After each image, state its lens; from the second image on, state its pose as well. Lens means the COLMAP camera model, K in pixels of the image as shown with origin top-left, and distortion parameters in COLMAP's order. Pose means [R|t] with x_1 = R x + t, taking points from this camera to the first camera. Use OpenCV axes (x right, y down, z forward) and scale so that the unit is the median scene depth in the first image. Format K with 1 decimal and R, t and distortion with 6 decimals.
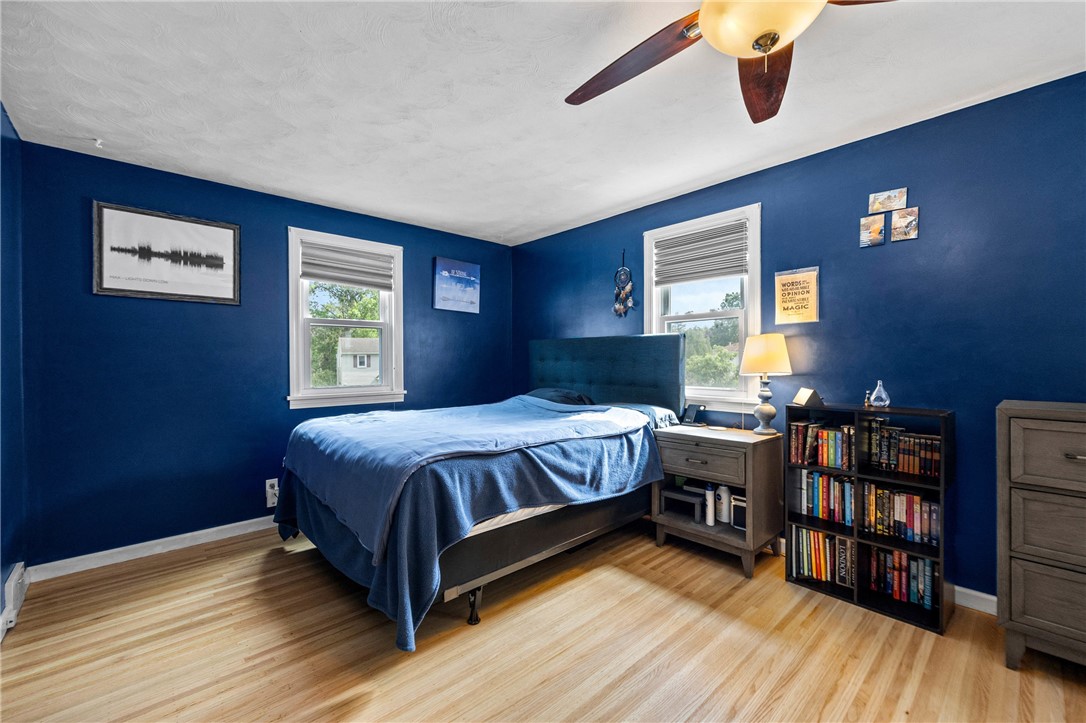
lens RADIAL K [[432.7, 0, 541.9], [0, 432.7, 351.4], [0, 0, 1]] dist [-0.002454, 0.000023]
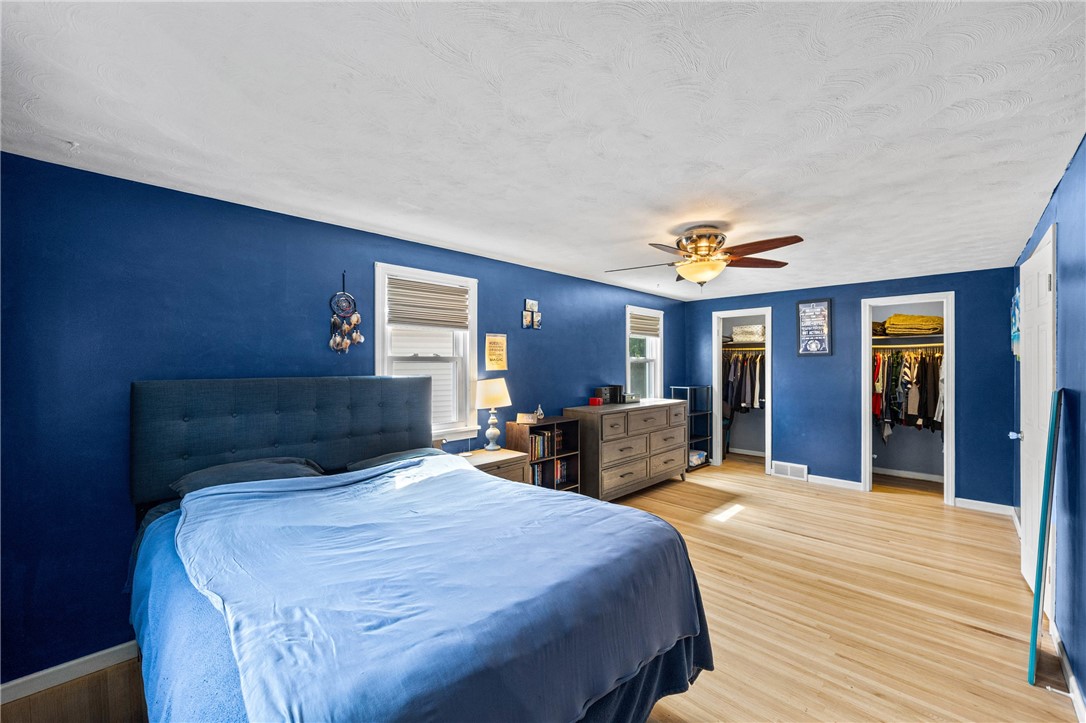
lens RADIAL K [[443.0, 0, 543.0], [0, 443.0, 361.5], [0, 0, 1]] dist [-0.000741, -0.000017]
pose [[-0.043476, 0.015436, 0.998935, -0.907160], [-0.007011, 0.999851, -0.015755, -0.070436], [-0.999030, -0.007688, -0.043361, 0.885353]]
